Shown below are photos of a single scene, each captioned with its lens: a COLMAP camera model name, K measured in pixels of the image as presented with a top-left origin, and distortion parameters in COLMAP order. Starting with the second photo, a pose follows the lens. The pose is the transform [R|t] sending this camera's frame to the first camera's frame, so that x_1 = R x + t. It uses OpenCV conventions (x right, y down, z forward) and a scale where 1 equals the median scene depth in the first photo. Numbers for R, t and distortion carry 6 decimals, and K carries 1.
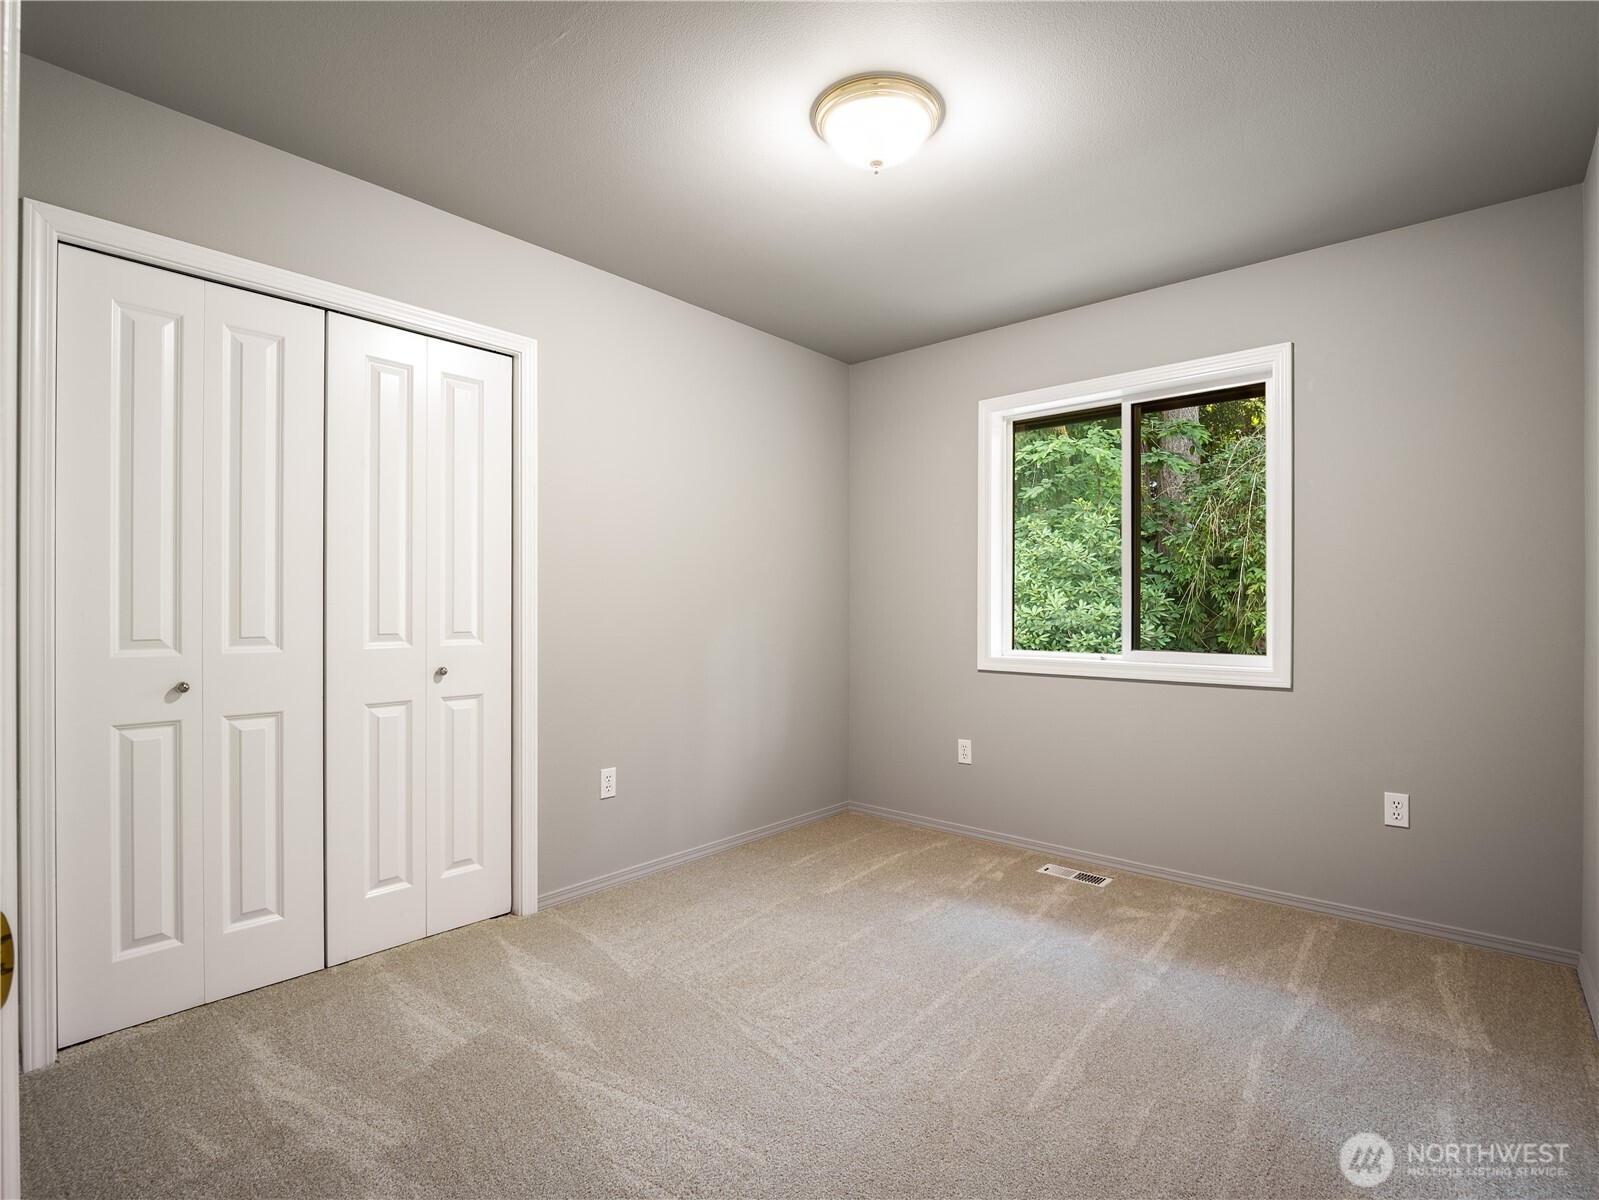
lens RADIAL K [[778.0, 0, 796.3], [0, 778.0, 600.1], [0, 0, 1]] dist [-0.014853, -0.001418]
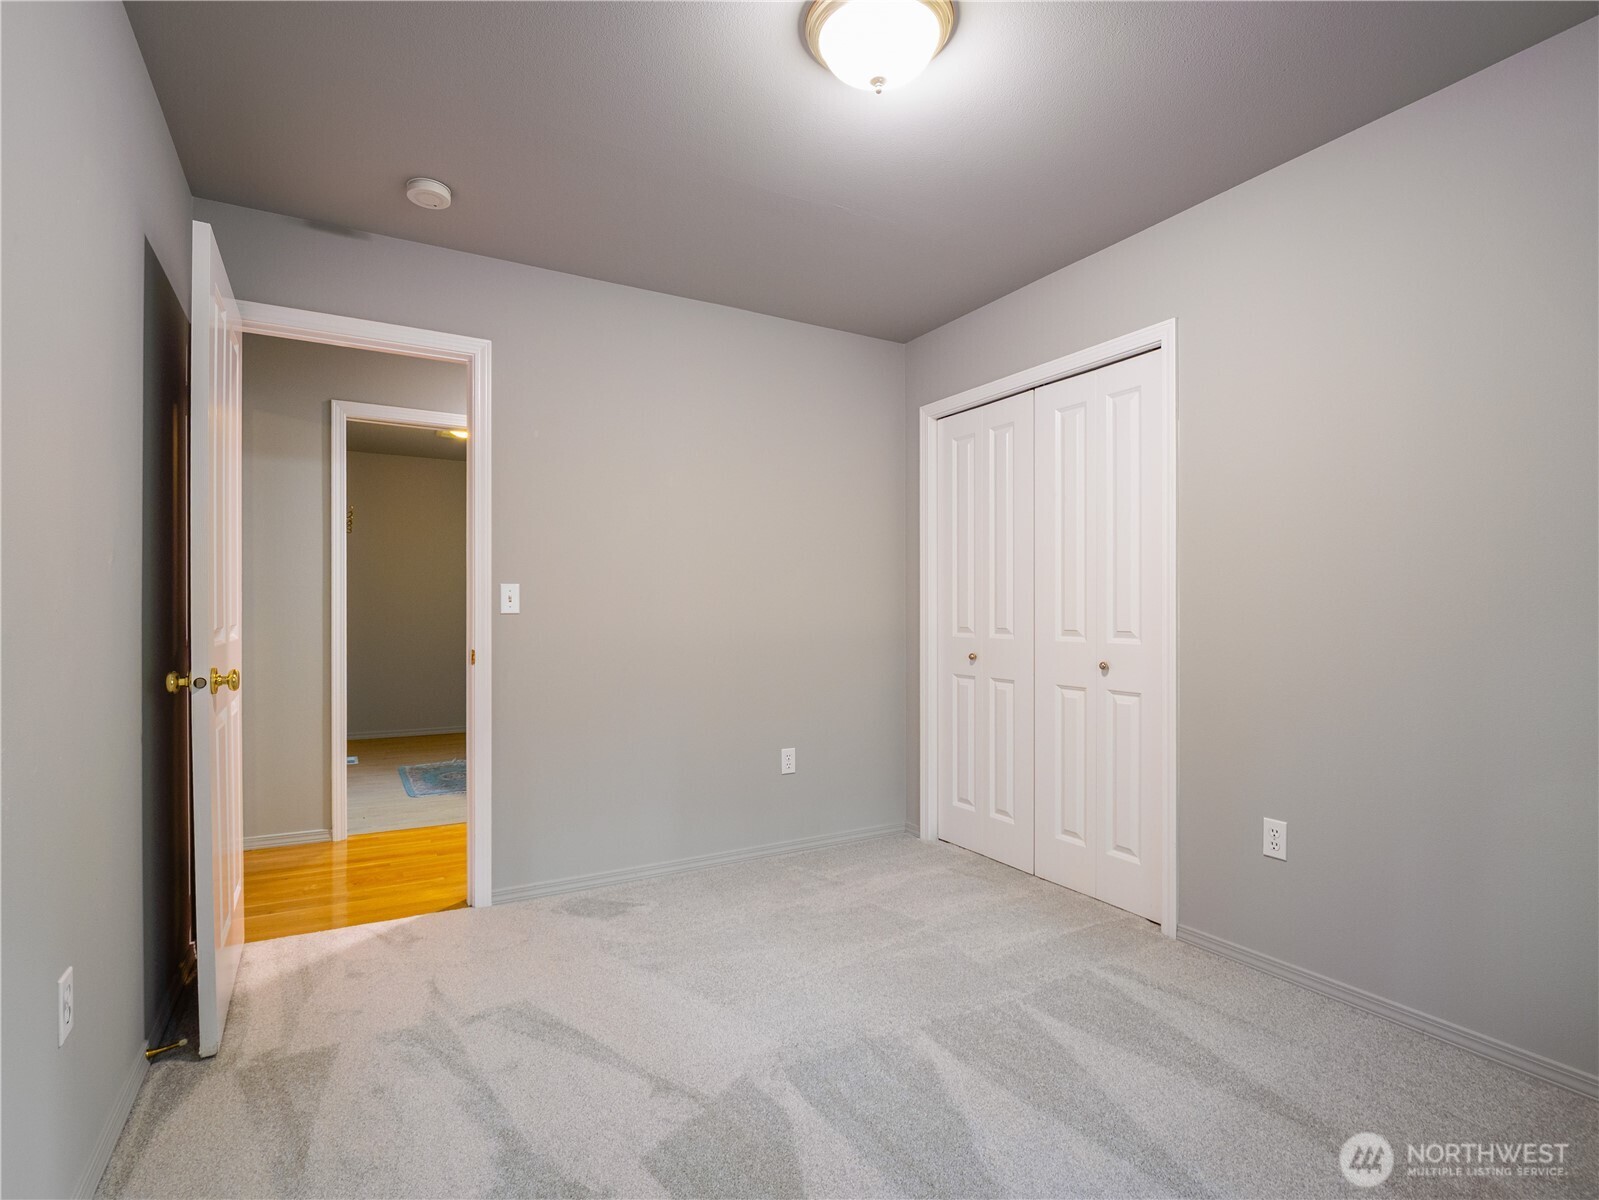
lens RADIAL K [[778.0, 0, 794.6], [0, 778.0, 613.4], [0, 0, 1]] dist [-0.014853, -0.001418]
pose [[-0.312866, 0.005810, -0.949780, 0.745773], [0.008861, 0.999956, 0.003198, 0.009183], [0.949756, -0.007416, -0.312904, 0.945447]]
